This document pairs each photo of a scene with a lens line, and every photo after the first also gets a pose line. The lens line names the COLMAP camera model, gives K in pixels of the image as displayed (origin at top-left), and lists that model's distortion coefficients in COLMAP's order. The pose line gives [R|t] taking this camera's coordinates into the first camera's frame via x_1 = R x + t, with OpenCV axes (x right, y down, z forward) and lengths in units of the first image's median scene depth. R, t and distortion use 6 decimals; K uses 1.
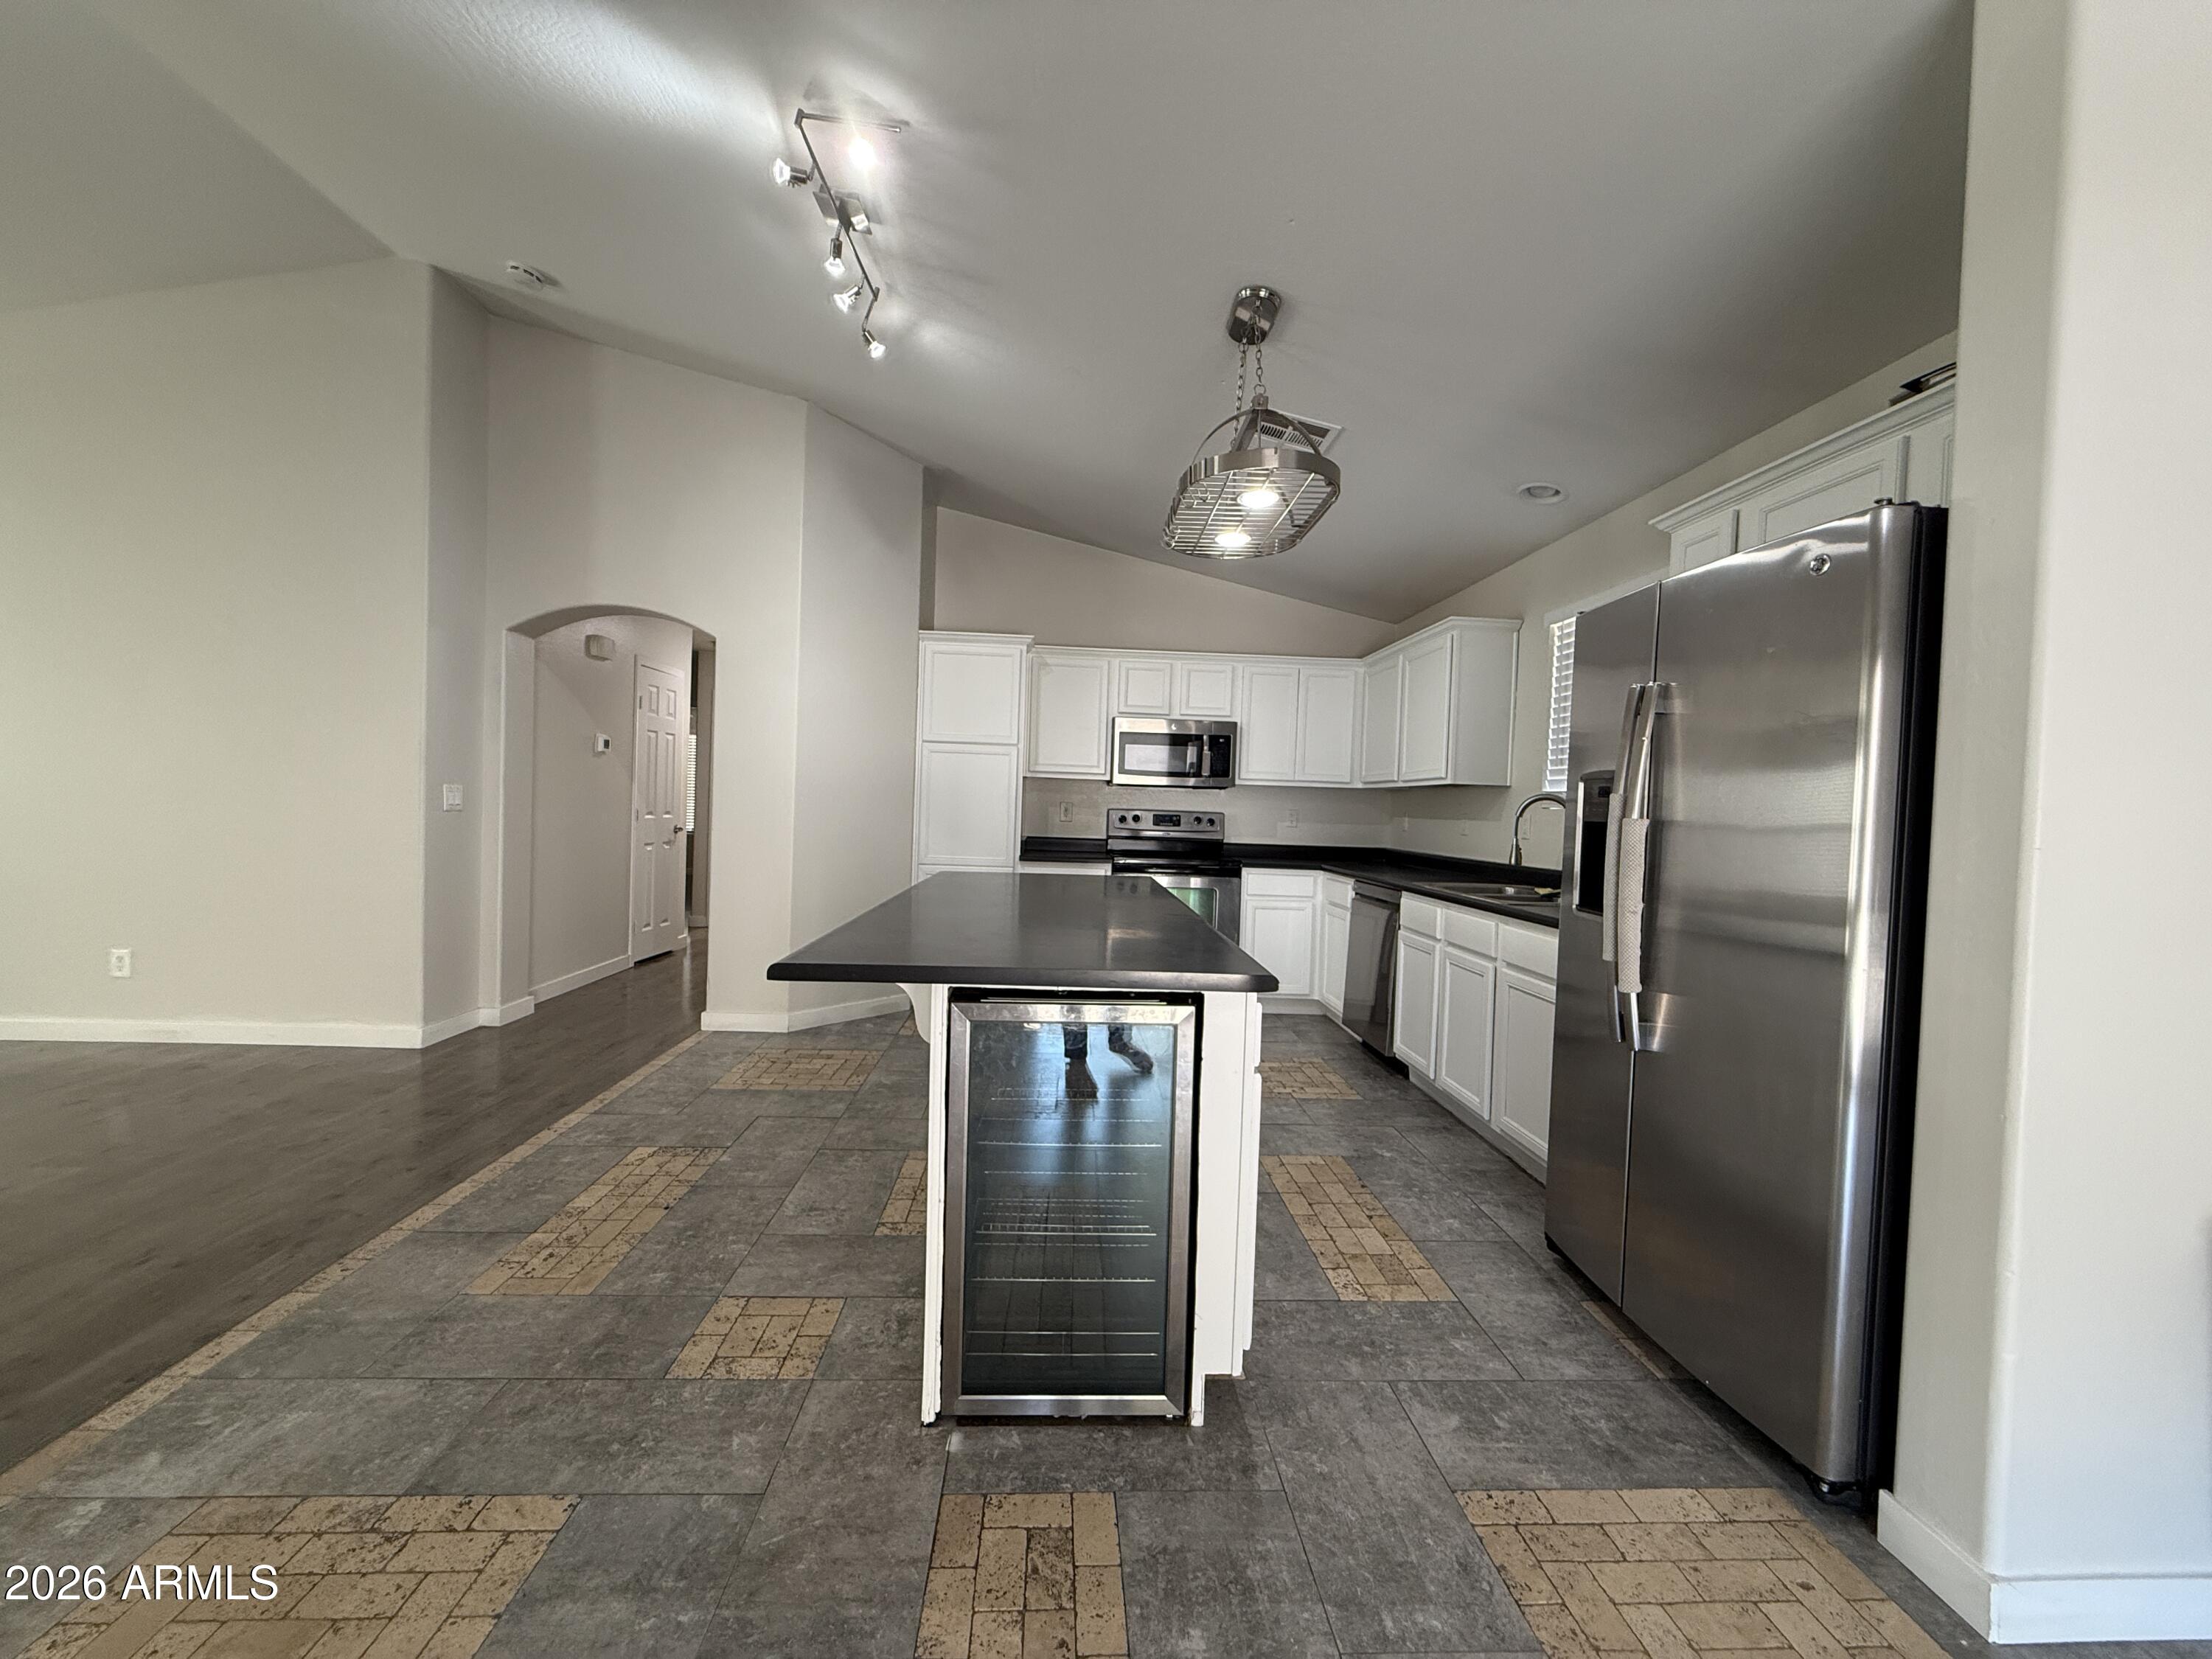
lens RADIAL K [[881.4, 0, 1101.4], [0, 881.4, 826.1], [0, 0, 1]] dist [-0.000108, 0.000709]
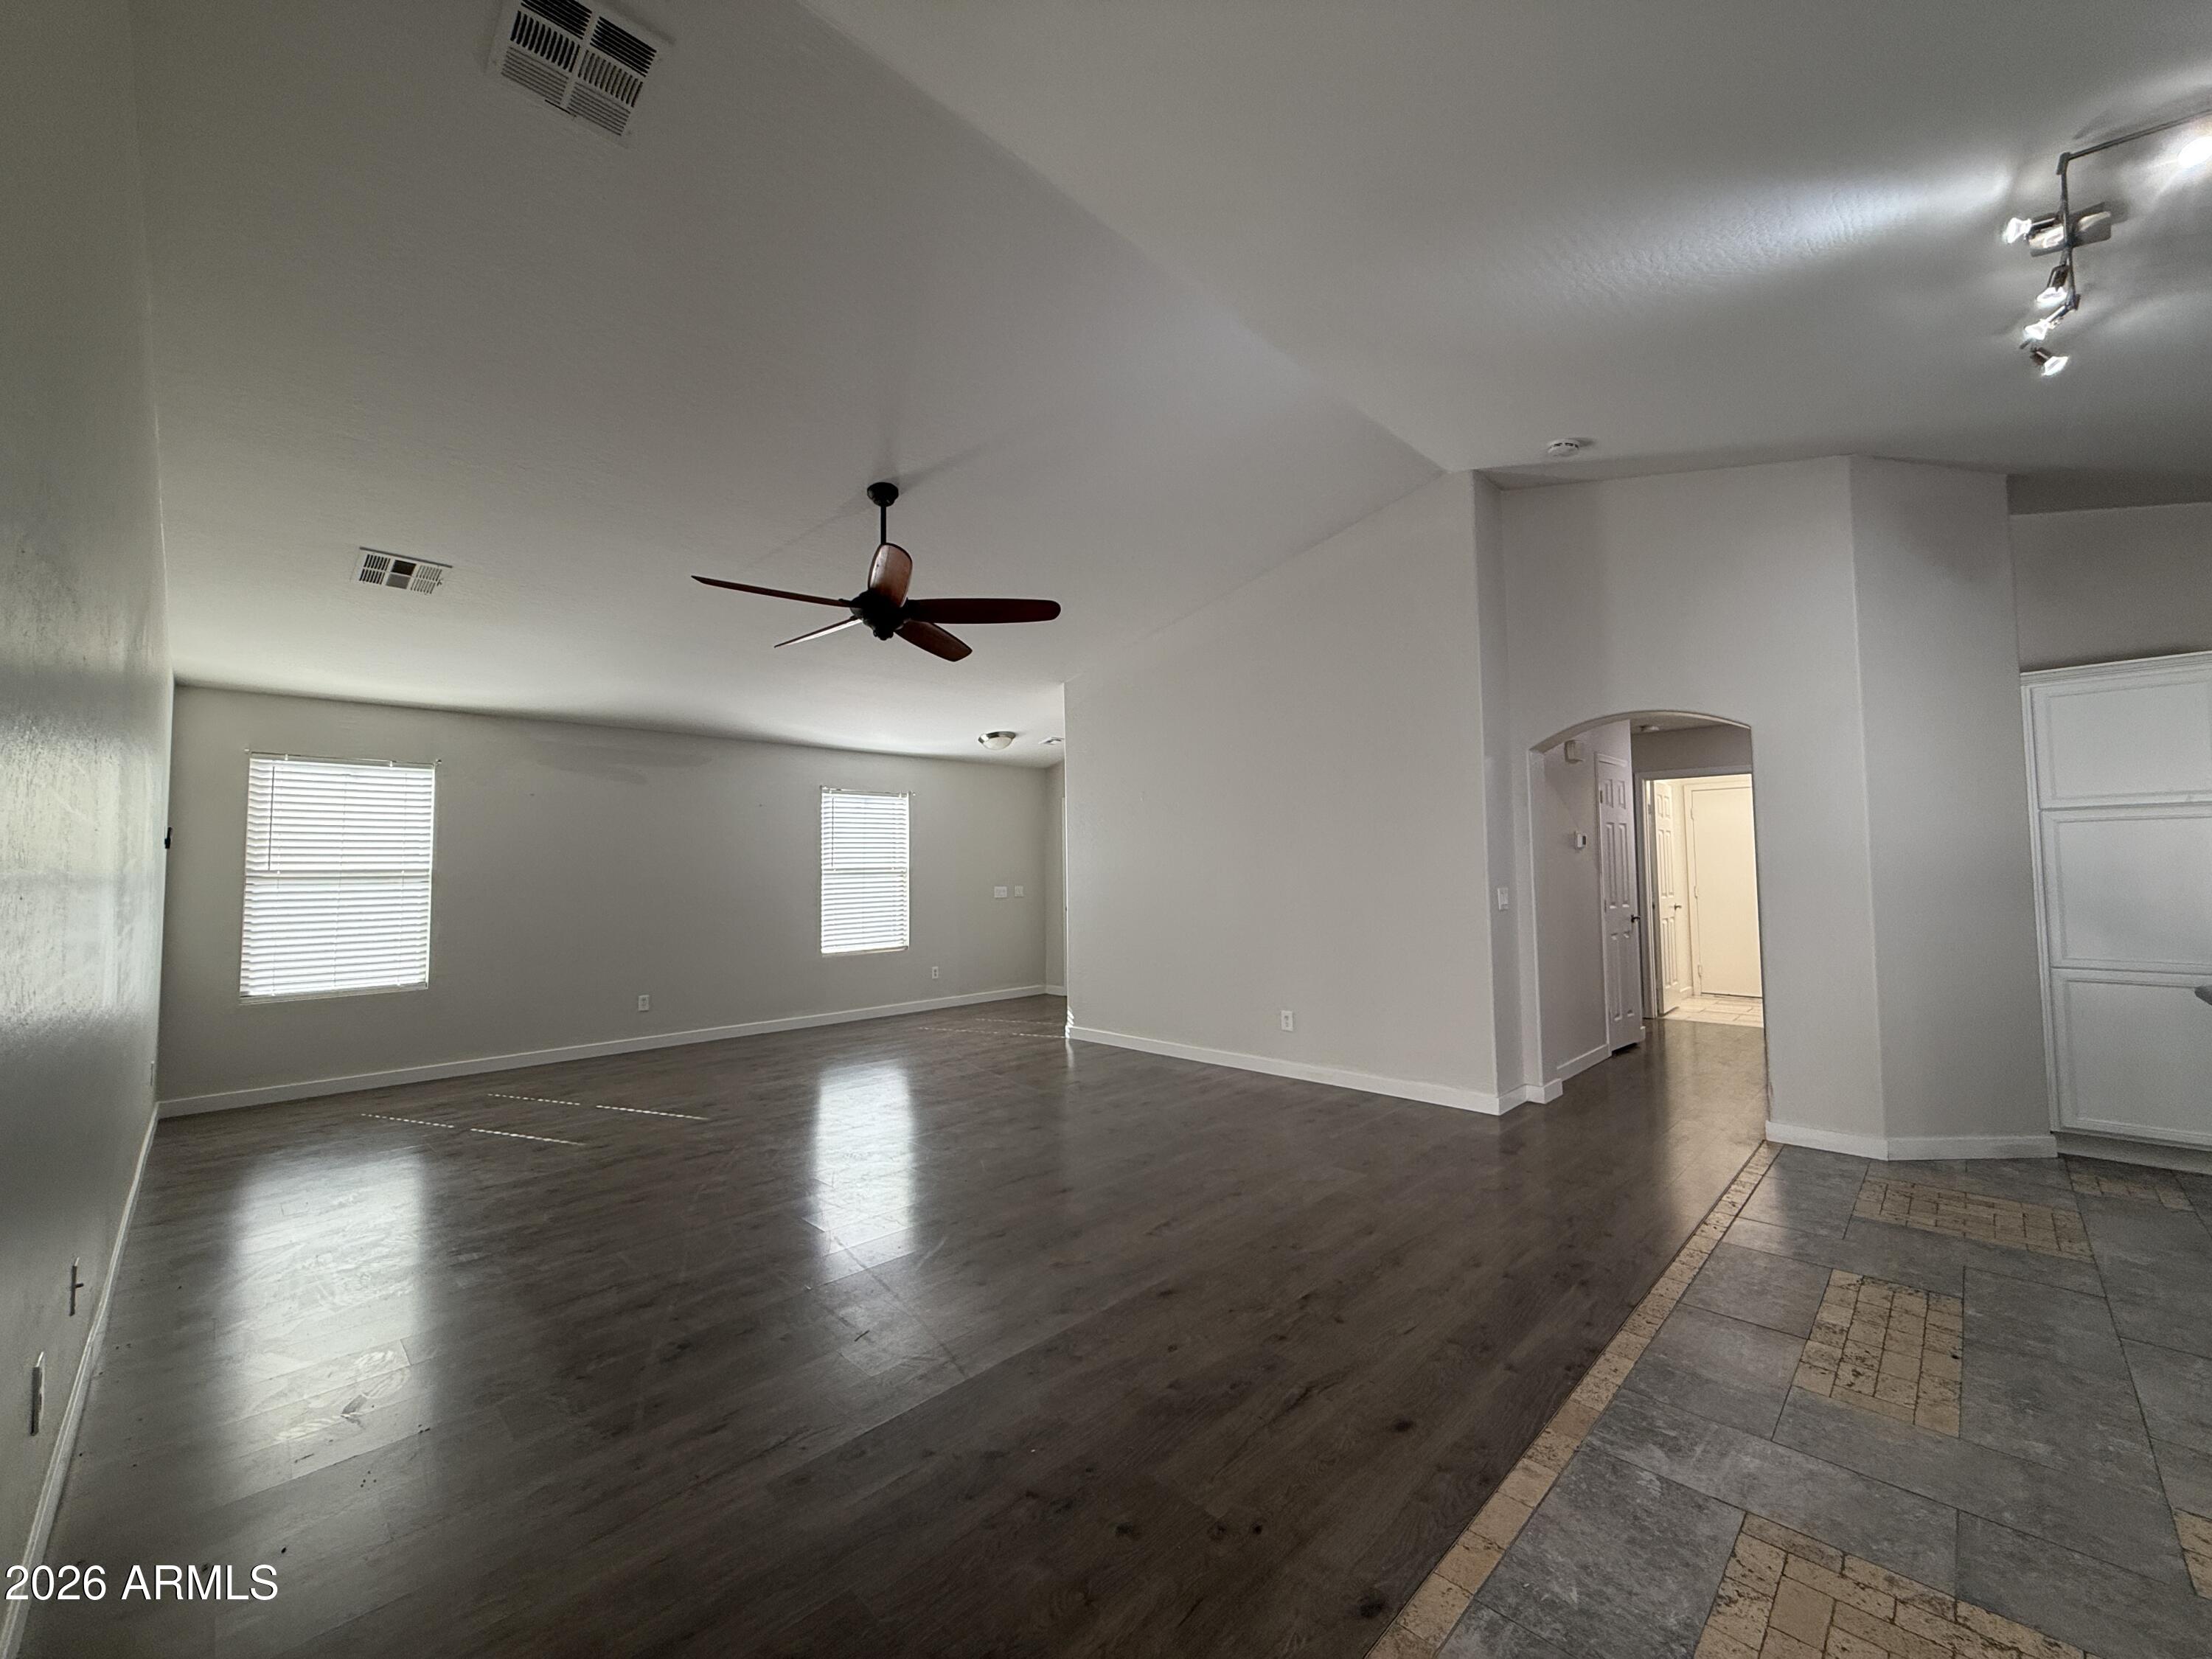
lens RADIAL K [[881.4, 0, 1097.7], [0, 881.4, 825.2], [0, 0, 1]] dist [-0.000108, 0.000709]
pose [[0.668301, -0.082693, -0.739280, -0.280648], [0.018976, 0.995374, -0.094184, -0.036783], [0.743649, 0.048915, 0.666779, -0.231993]]
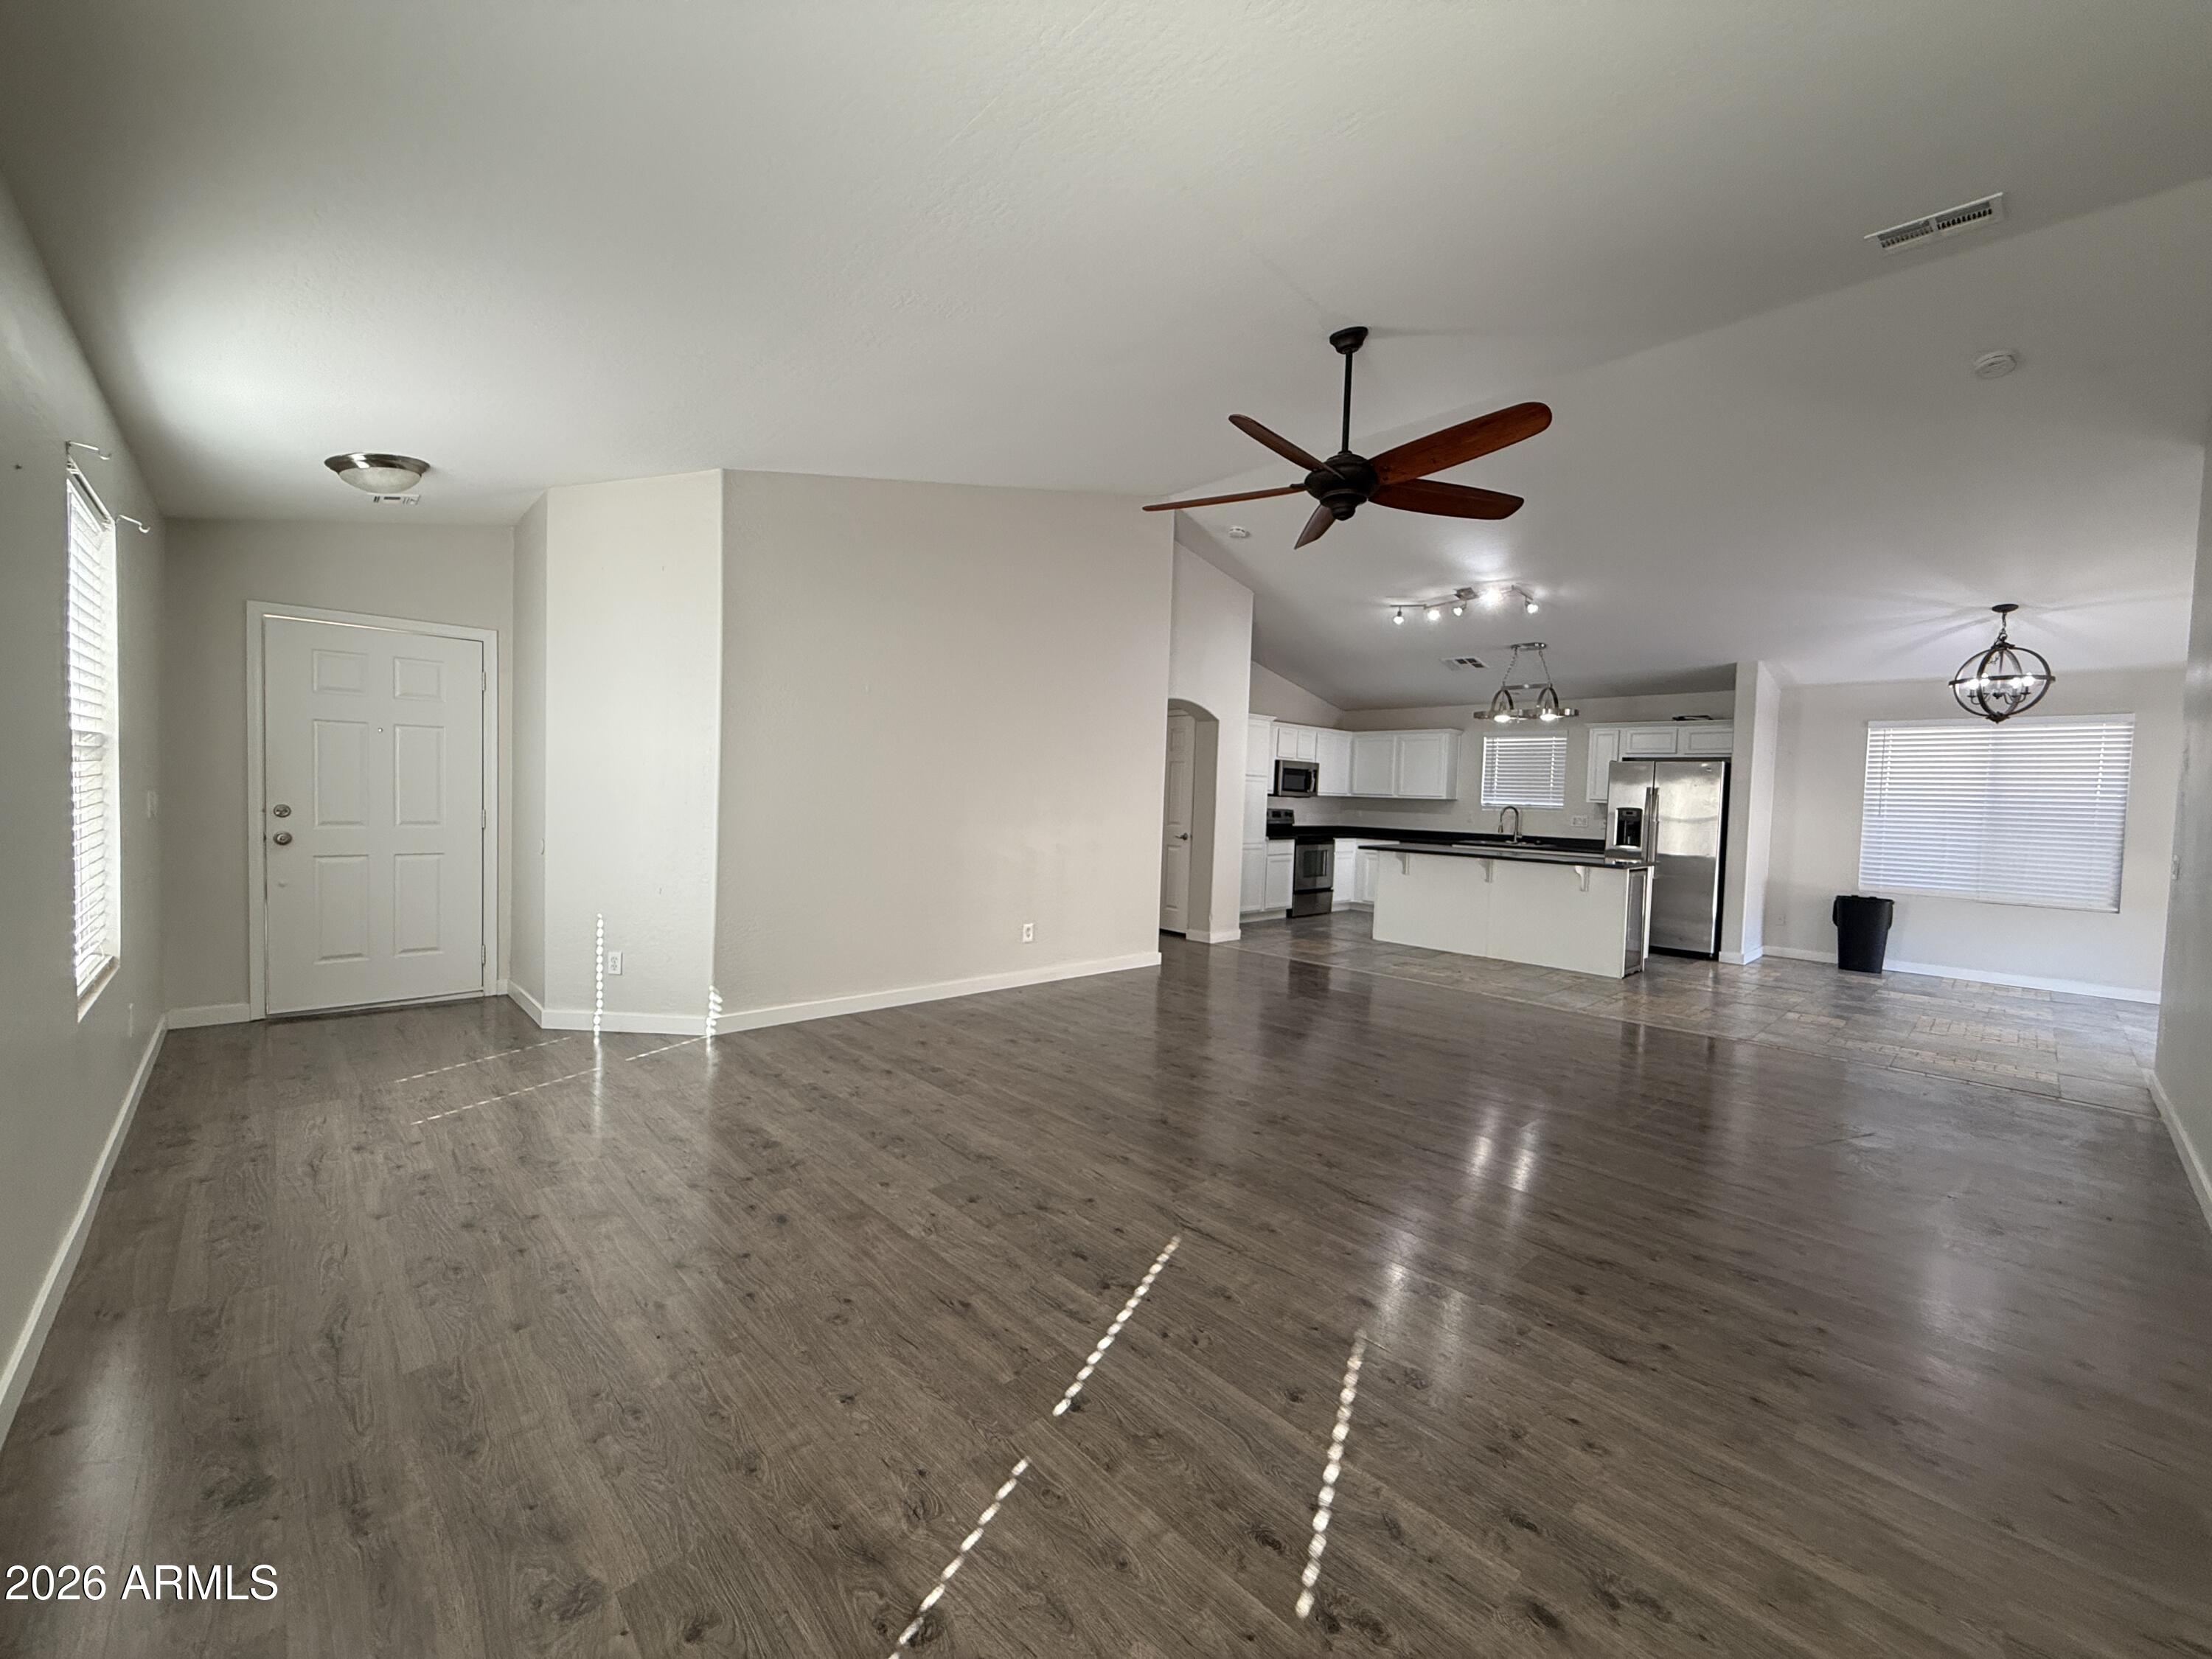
lens RADIAL K [[881.4, 0, 1097.9], [0, 881.4, 829.3], [0, 0, 1]] dist [-0.000108, 0.000709]
pose [[0.764537, -0.034865, 0.643636, -2.367408], [0.007852, 0.998966, 0.044786, -0.104515], [-0.644532, -0.029187, 0.764020, -0.266016]]
